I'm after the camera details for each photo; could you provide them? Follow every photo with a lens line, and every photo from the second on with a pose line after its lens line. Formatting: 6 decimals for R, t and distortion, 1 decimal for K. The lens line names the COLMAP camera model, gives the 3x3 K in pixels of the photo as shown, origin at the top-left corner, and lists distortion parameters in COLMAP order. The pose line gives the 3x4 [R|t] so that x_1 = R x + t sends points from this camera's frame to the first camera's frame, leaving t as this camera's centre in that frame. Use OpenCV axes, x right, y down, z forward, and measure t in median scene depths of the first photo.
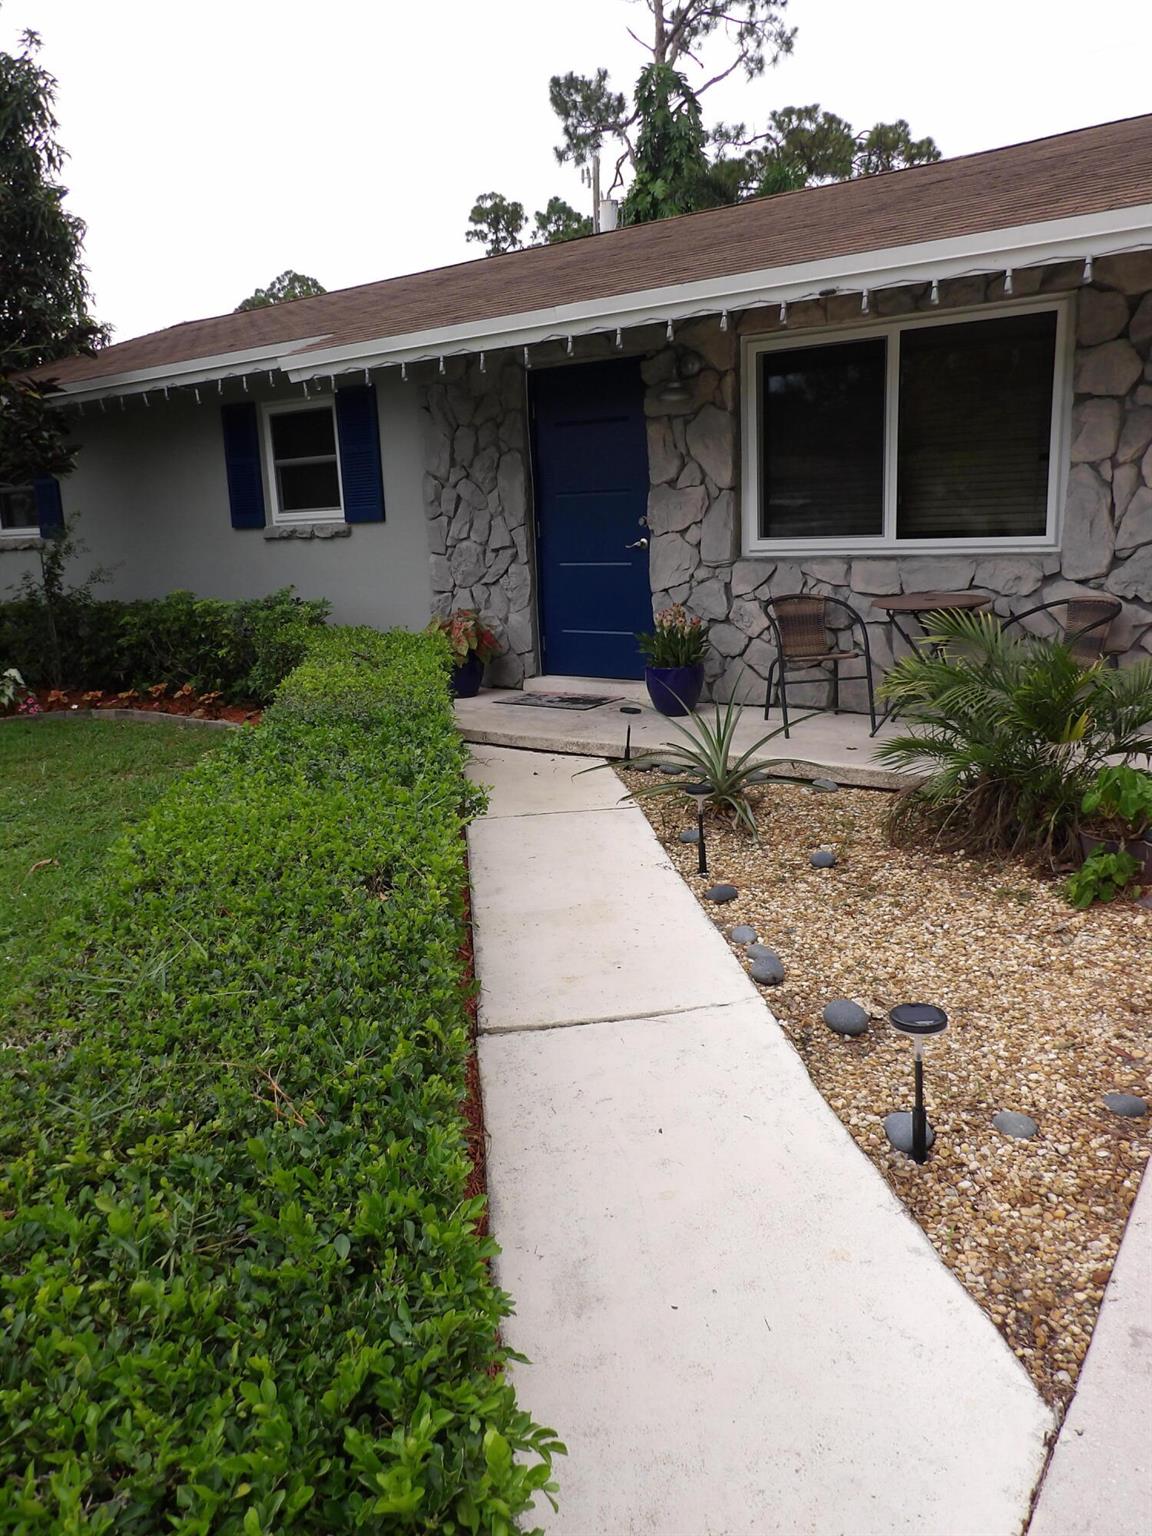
lens RADIAL K [[1083.8, 0, 576.5], [0, 1083.8, 770.1], [0, 0, 1]] dist [-0.009712, 0.028892]
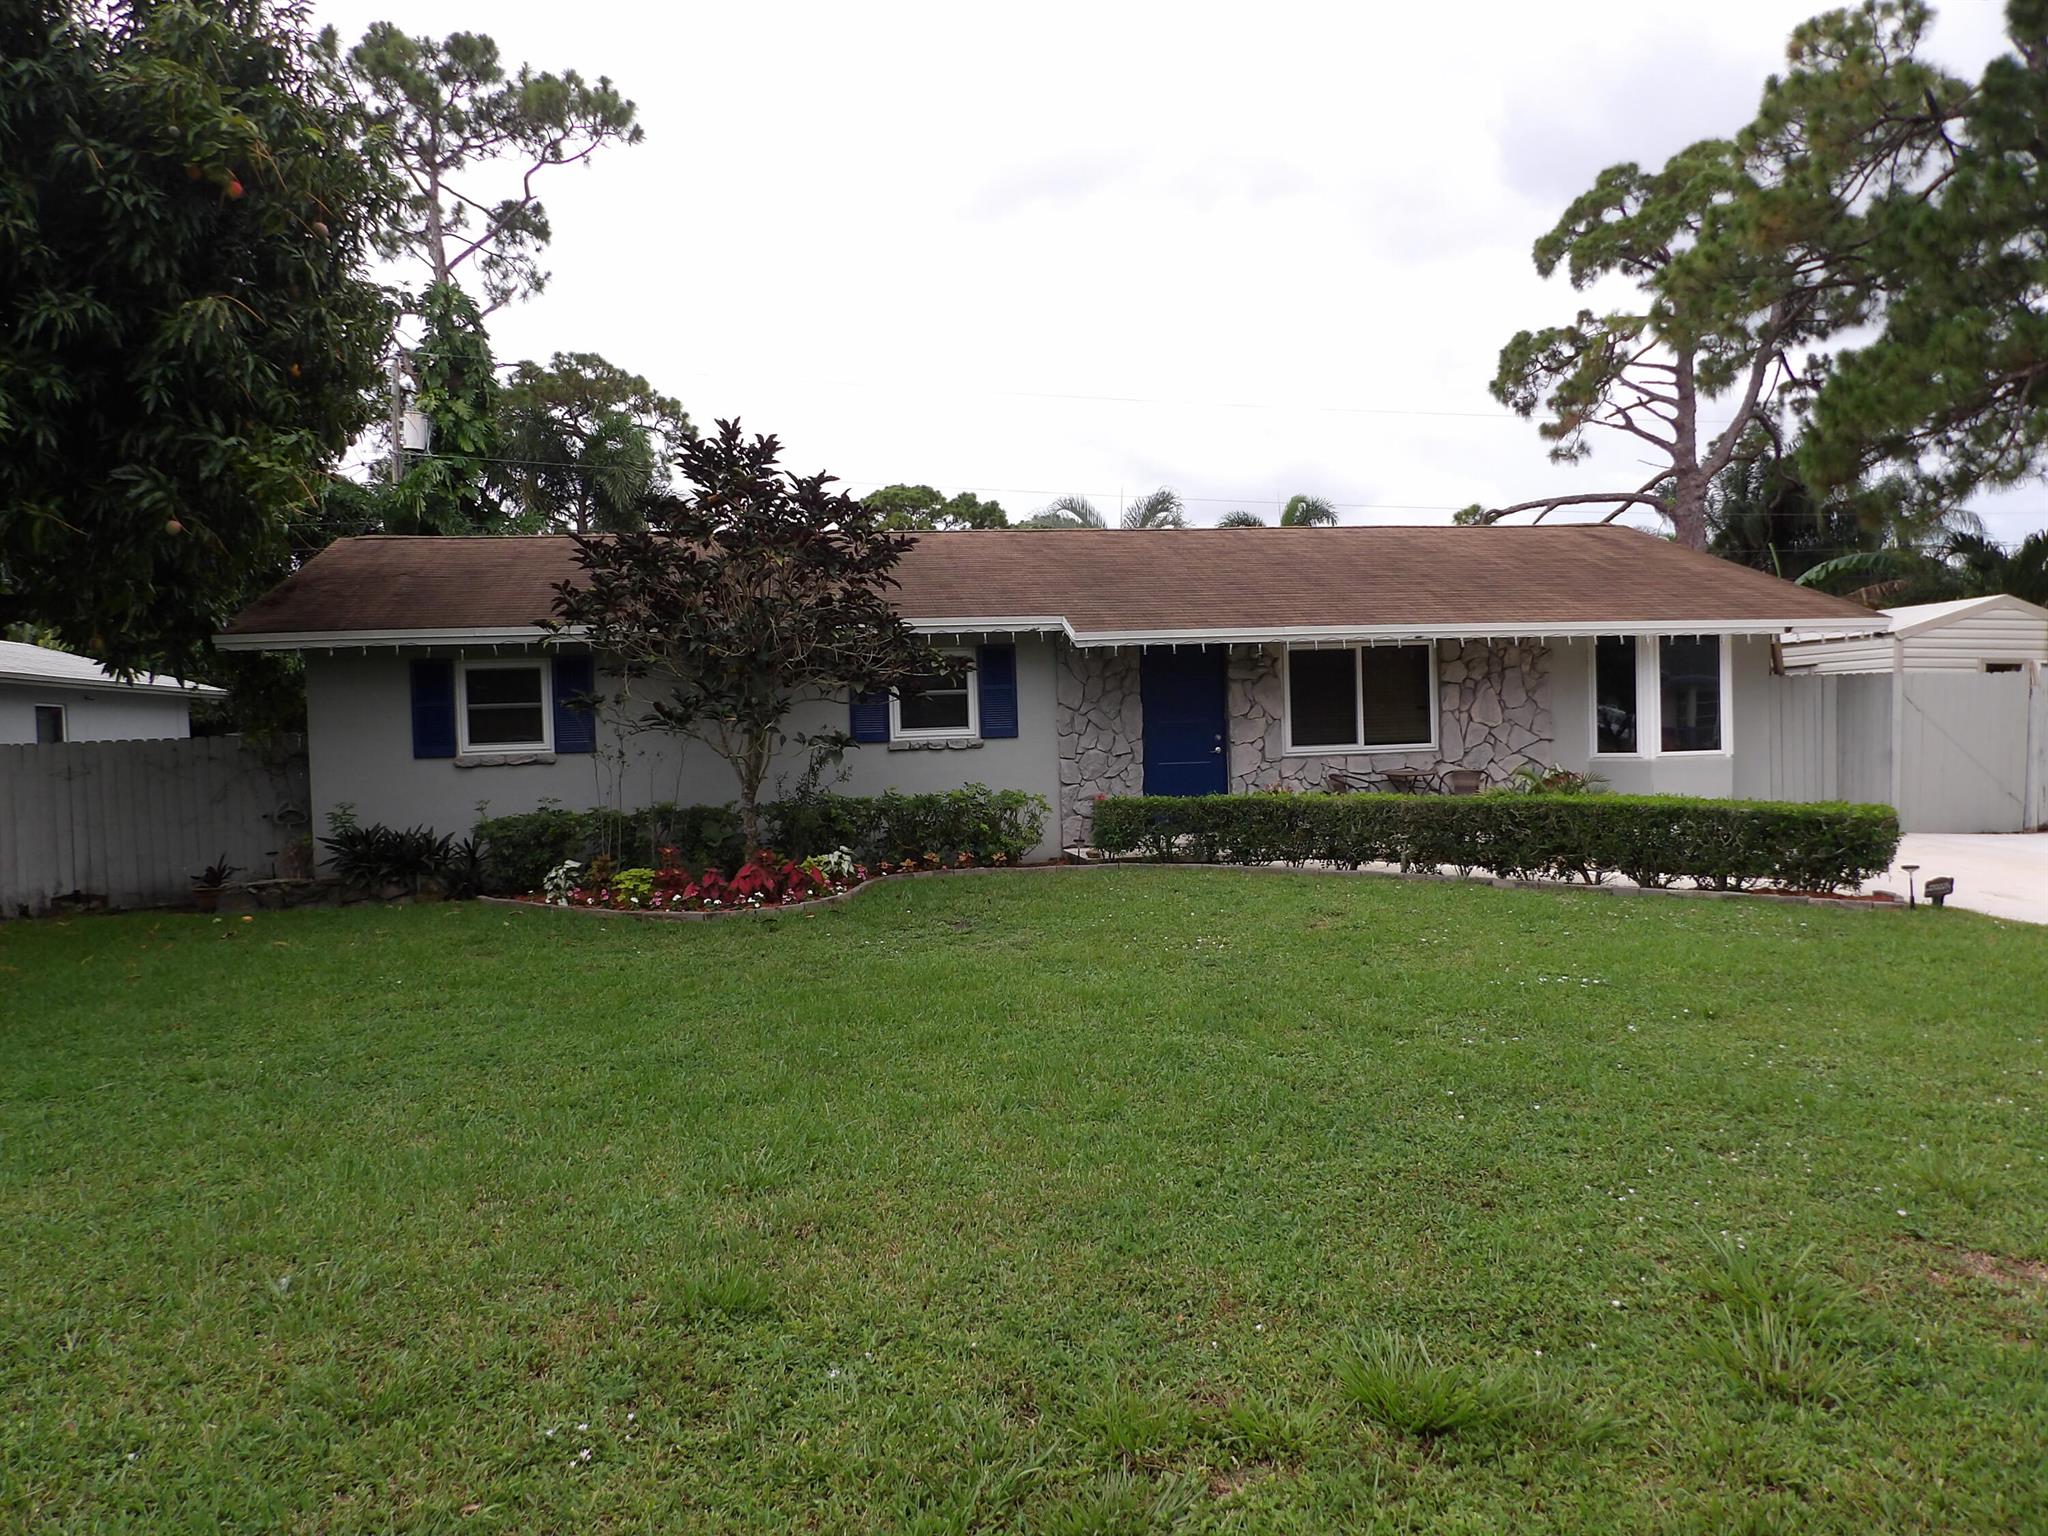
lens RADIAL K [[1445.1, 0, 1023.9], [0, 1445.1, 767.8], [0, 0, 1]] dist [-0.009712, 0.028892]
pose [[0.729962, 0.003787, 0.683477, -1.542645], [0.159462, 0.971445, -0.175690, 0.149245], [-0.664626, 0.237236, 0.708514, -0.348477]]
